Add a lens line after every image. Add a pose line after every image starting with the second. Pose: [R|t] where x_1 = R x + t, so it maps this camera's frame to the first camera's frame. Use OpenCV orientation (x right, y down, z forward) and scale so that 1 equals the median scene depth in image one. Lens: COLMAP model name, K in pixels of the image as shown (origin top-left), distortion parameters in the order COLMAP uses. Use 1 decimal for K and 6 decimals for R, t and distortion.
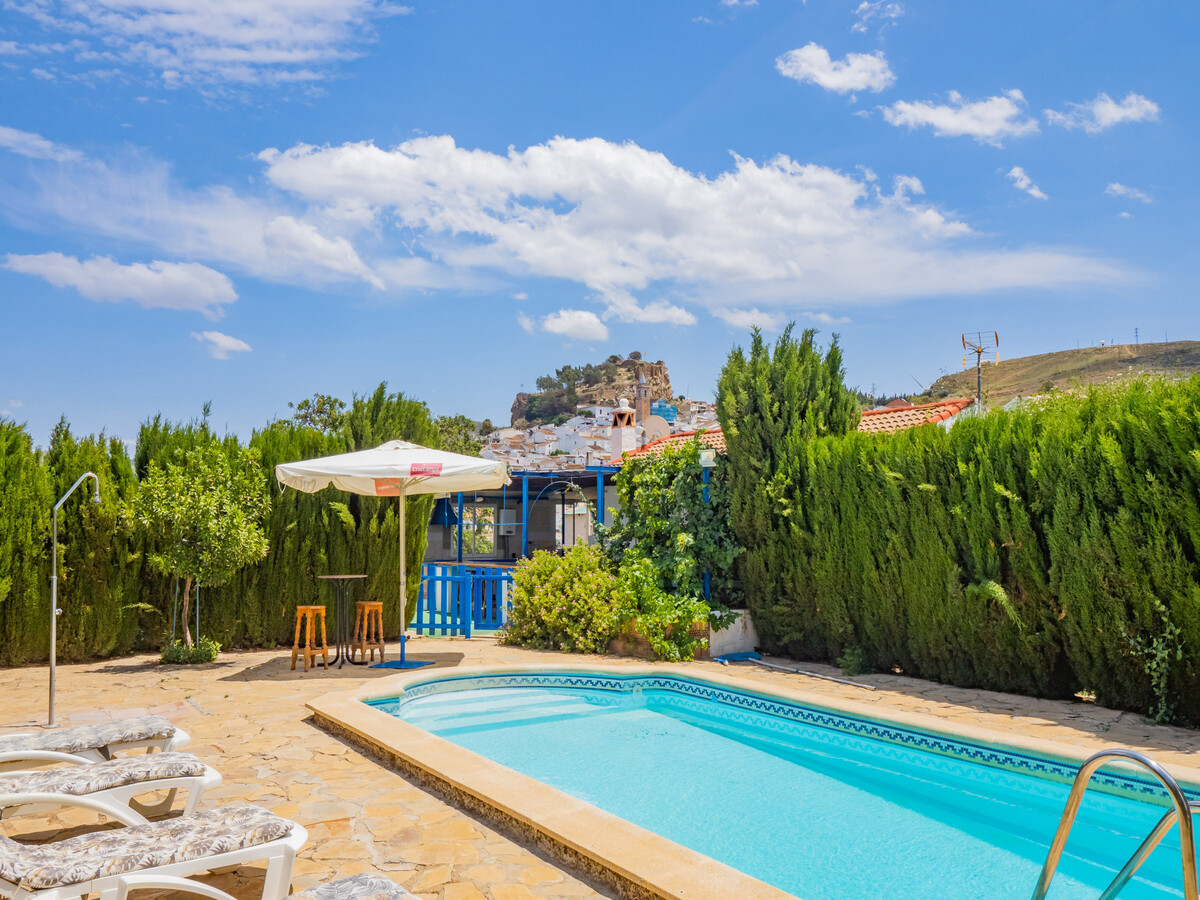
lens RADIAL K [[1013.1, 0, 599.3], [0, 1013.1, 438.4], [0, 0, 1]] dist [-0.038445, 0.069036]
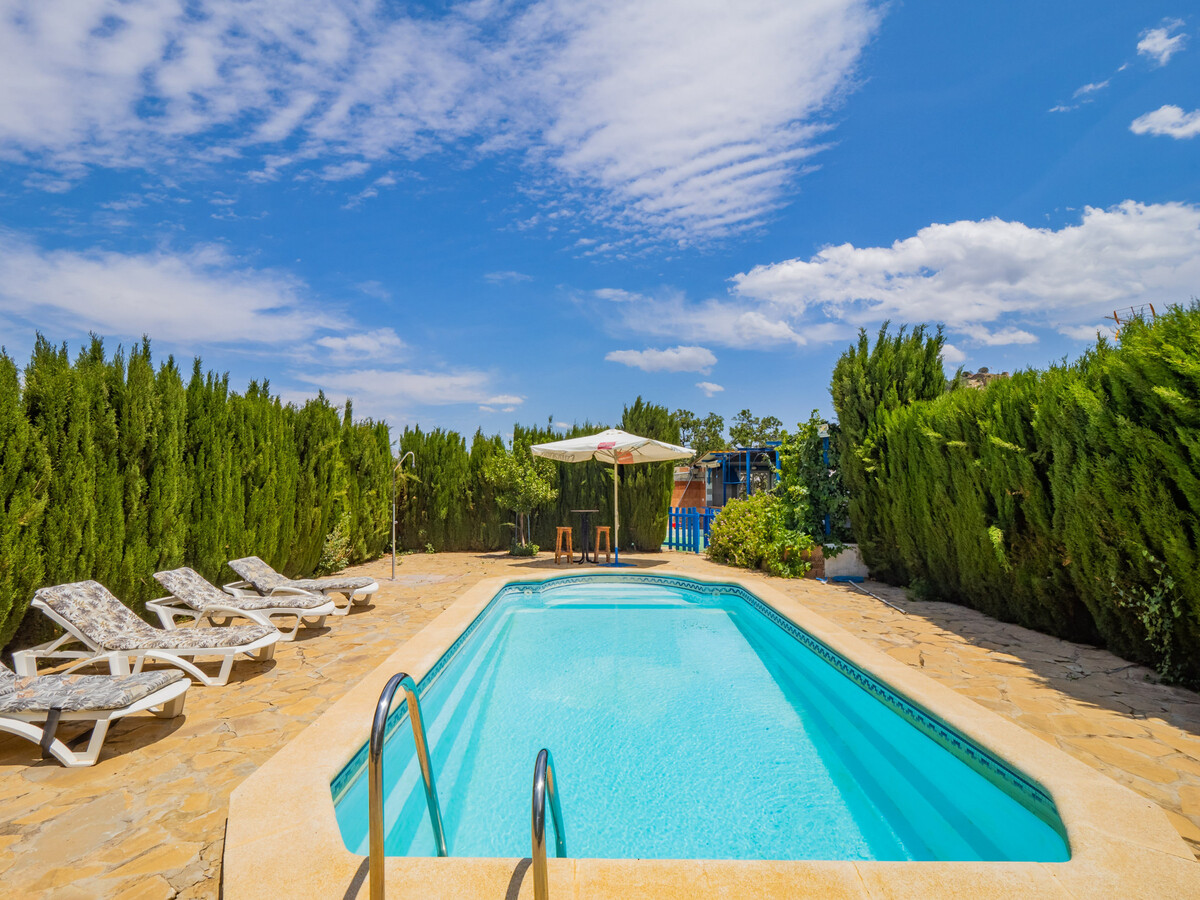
lens RADIAL K [[585.4, 0, 593.4], [0, 585.4, 469.8], [0, 0, 1]] dist [0.002044, -0.000474]
pose [[0.842124, -0.014257, -0.539096, 0.283566], [0.042578, 0.998288, 0.040110, 0.028579], [0.537601, -0.056731, 0.841289, 0.184590]]
